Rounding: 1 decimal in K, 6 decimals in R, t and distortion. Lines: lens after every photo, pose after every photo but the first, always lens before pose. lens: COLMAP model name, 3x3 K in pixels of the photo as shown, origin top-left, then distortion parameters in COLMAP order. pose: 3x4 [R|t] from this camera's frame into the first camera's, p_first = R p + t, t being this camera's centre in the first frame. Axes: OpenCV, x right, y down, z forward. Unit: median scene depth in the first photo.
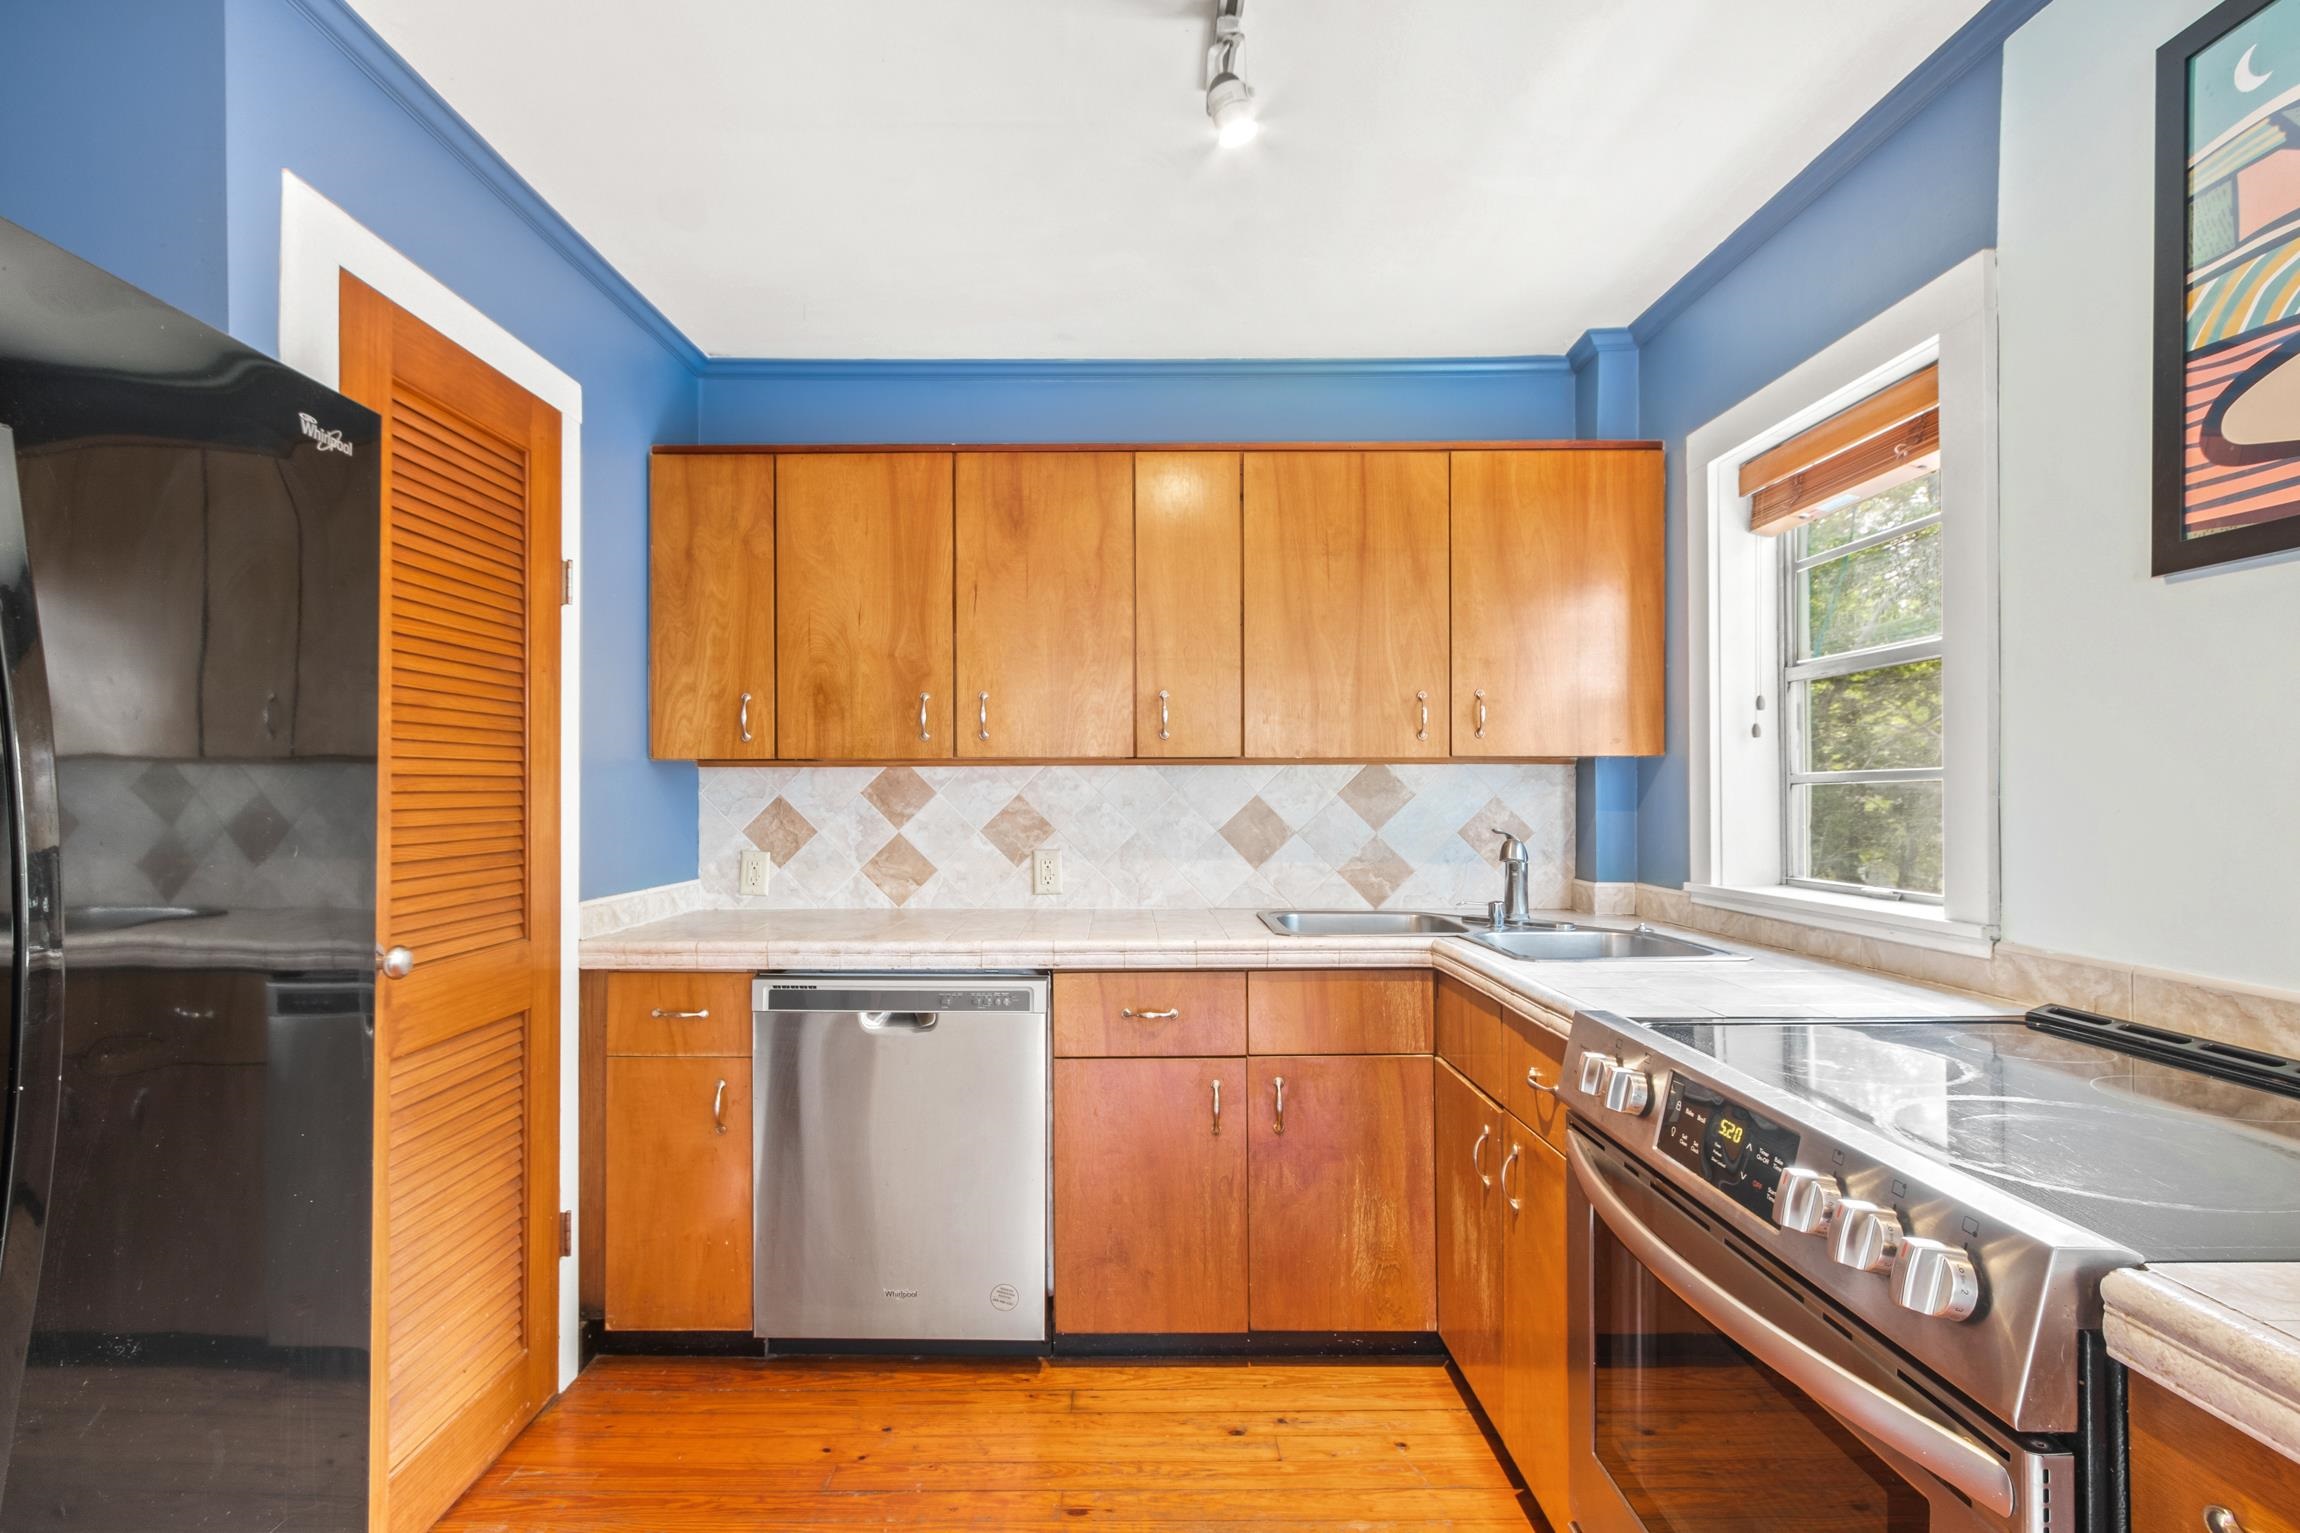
lens RADIAL K [[1115.1, 0, 1117.2], [0, 1115.1, 789.0], [0, 0, 1]] dist [0.000136, -0.001084]
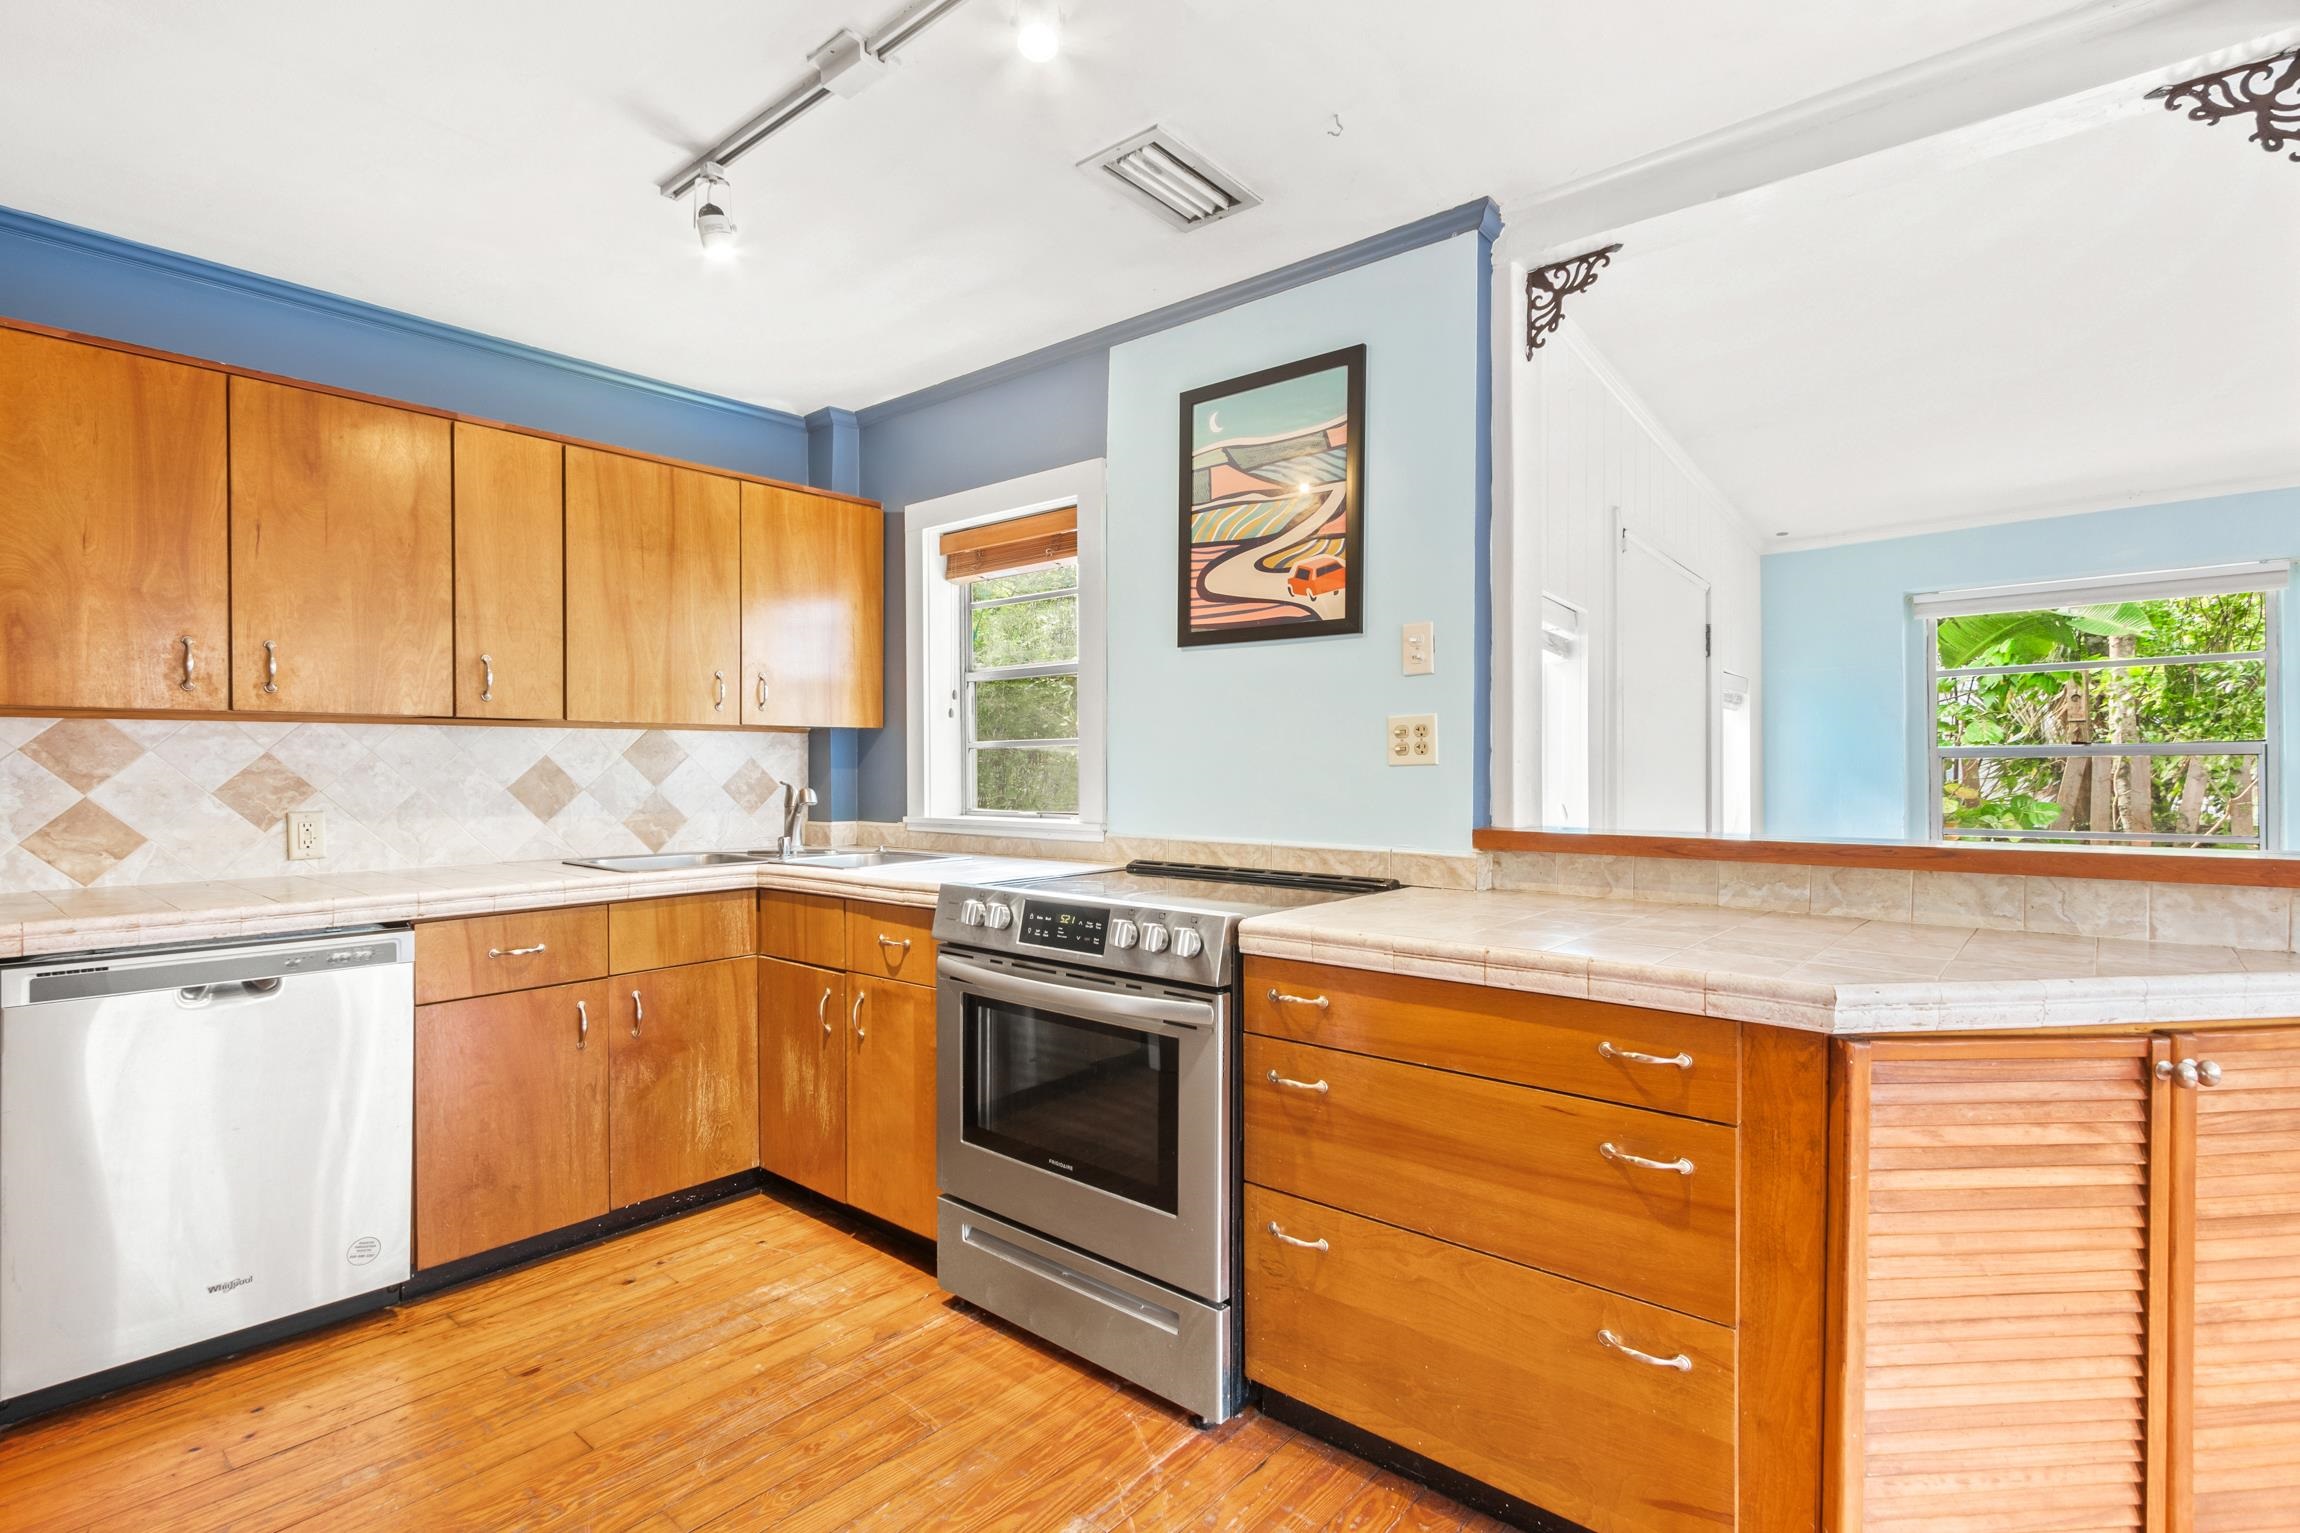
lens RADIAL K [[1061.8, 0, 1146.0], [0, 1061.8, 774.7], [0, 0, 1]] dist [-0.001573, -0.000524]
pose [[0.661622, -0.007225, 0.749803, -0.313911], [-0.003276, 0.999916, 0.012525, 0.011525], [-0.749831, -0.010743, 0.661543, -0.140497]]
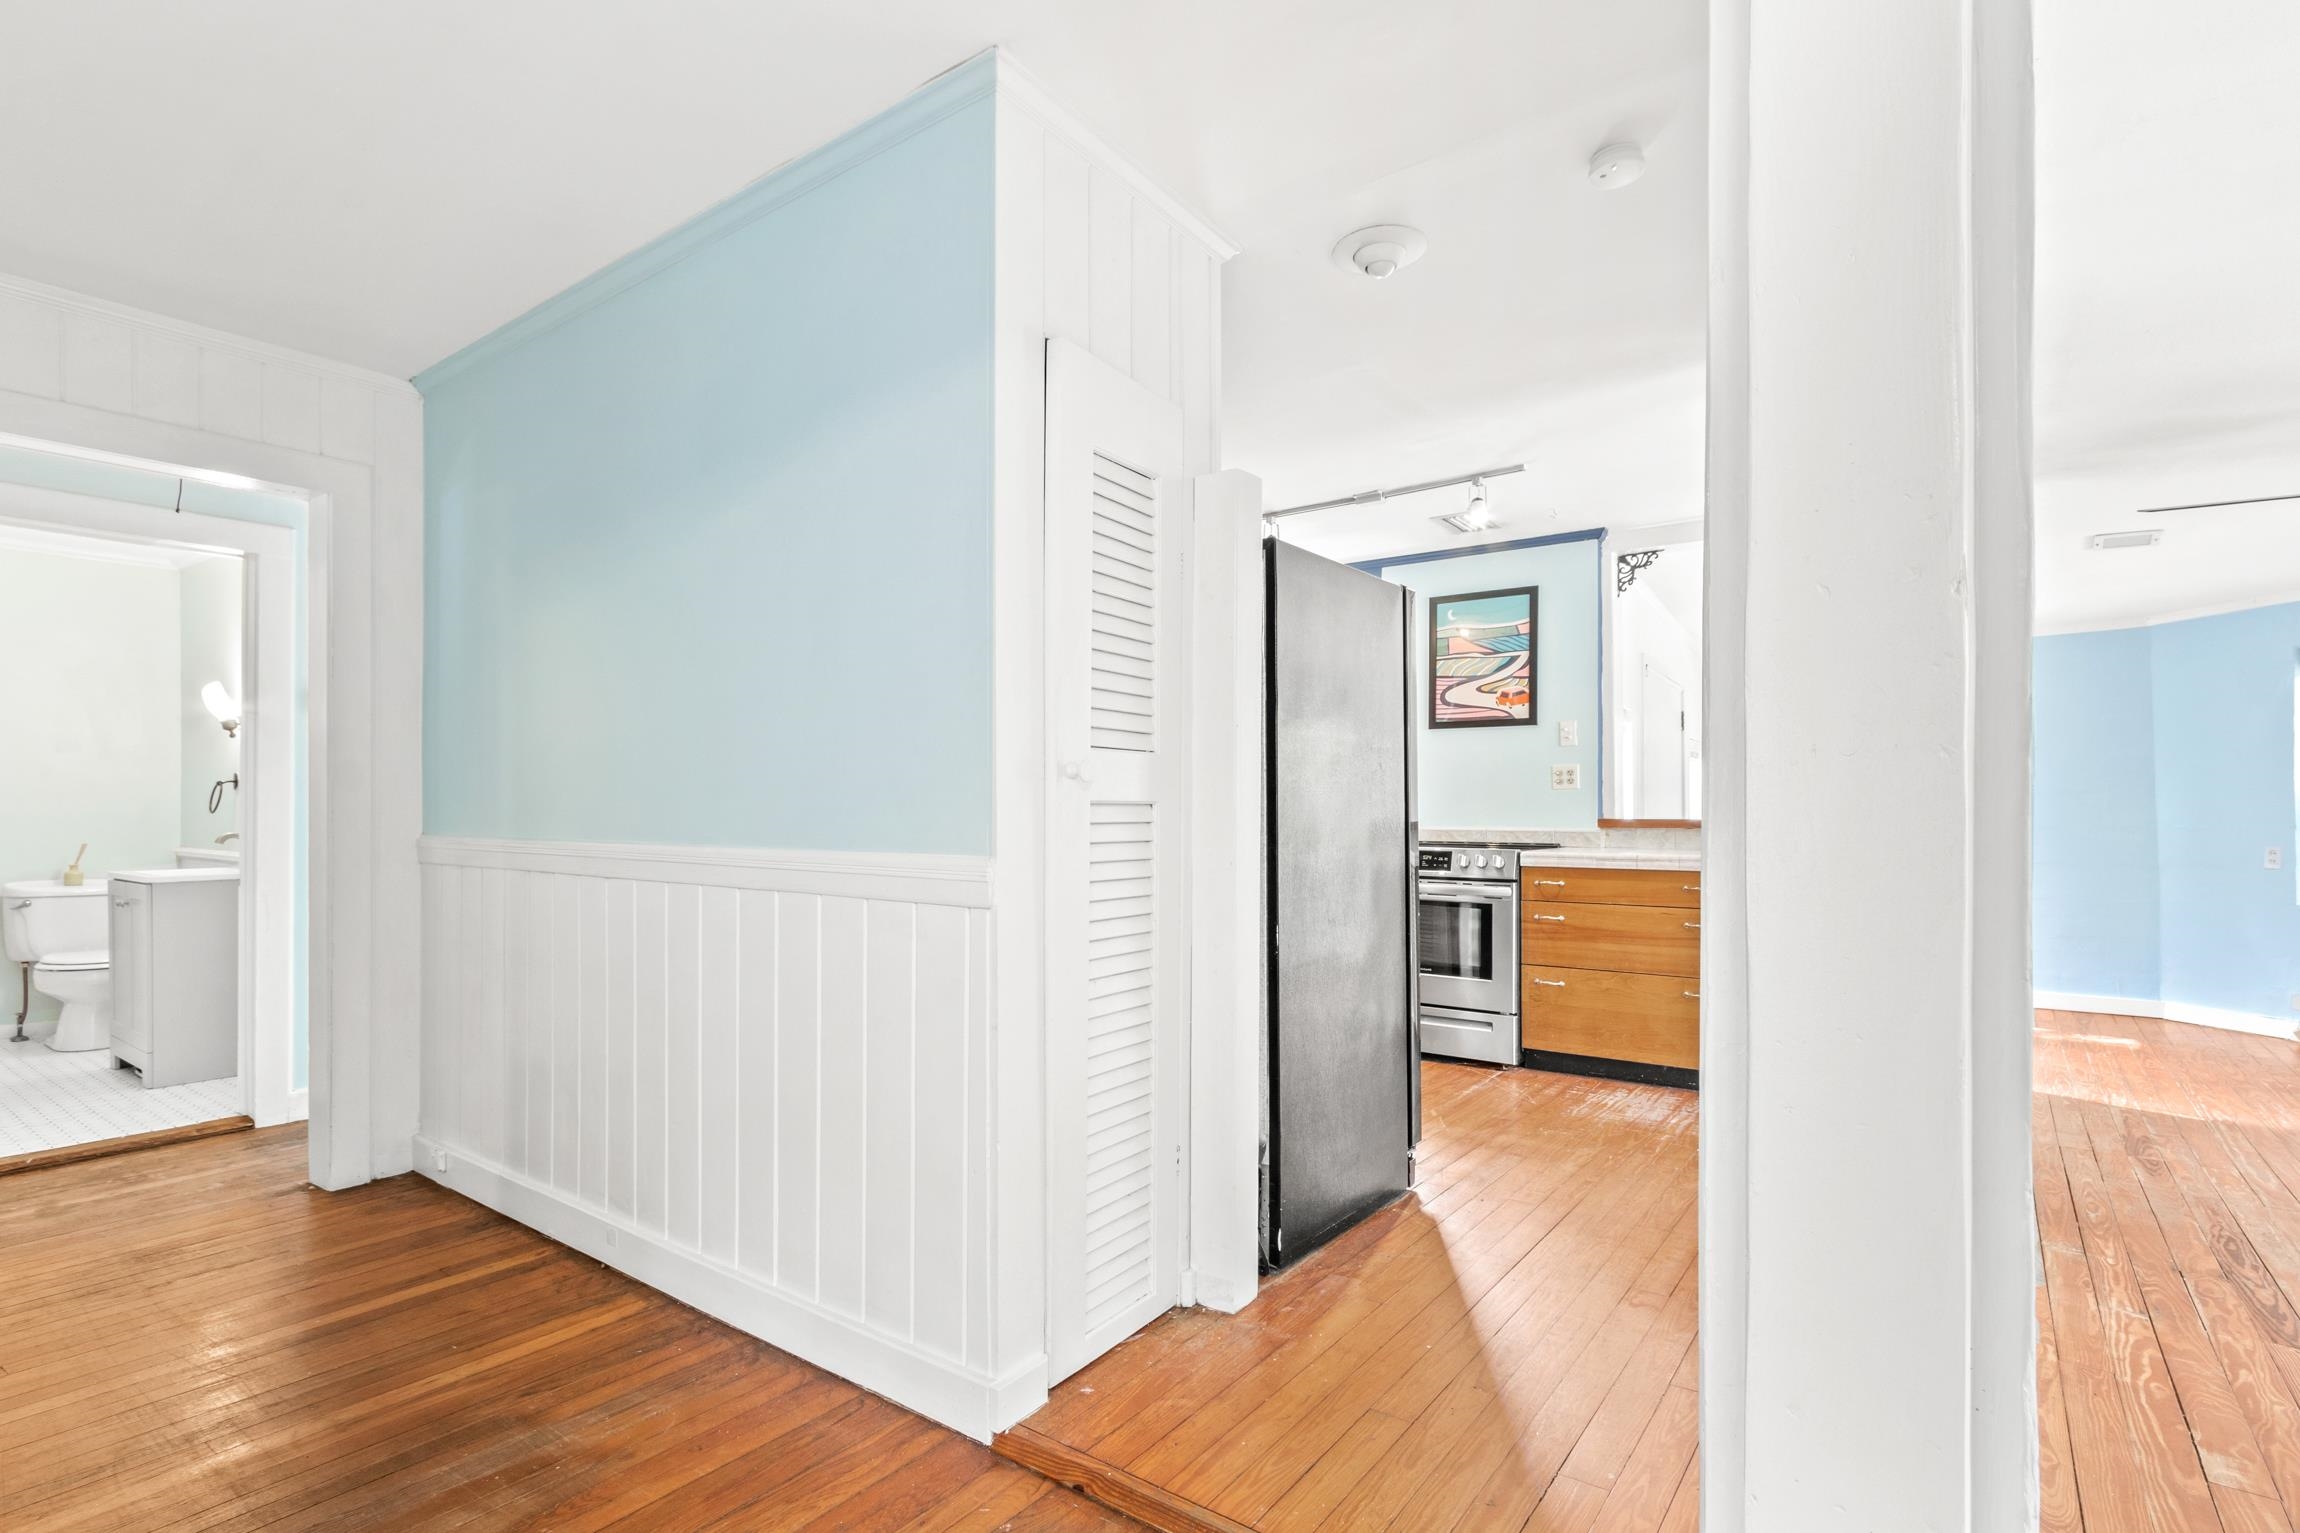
lens RADIAL K [[1040.3, 0, 1146.4], [0, 1040.3, 803.7], [0, 0, 1]] dist [0.000423, -0.006691]
pose [[0.614497, 0.005324, 0.788901, -1.386843], [-0.006288, 0.999979, -0.001851, 0.047185], [-0.788894, -0.003824, 0.614517, -0.260740]]
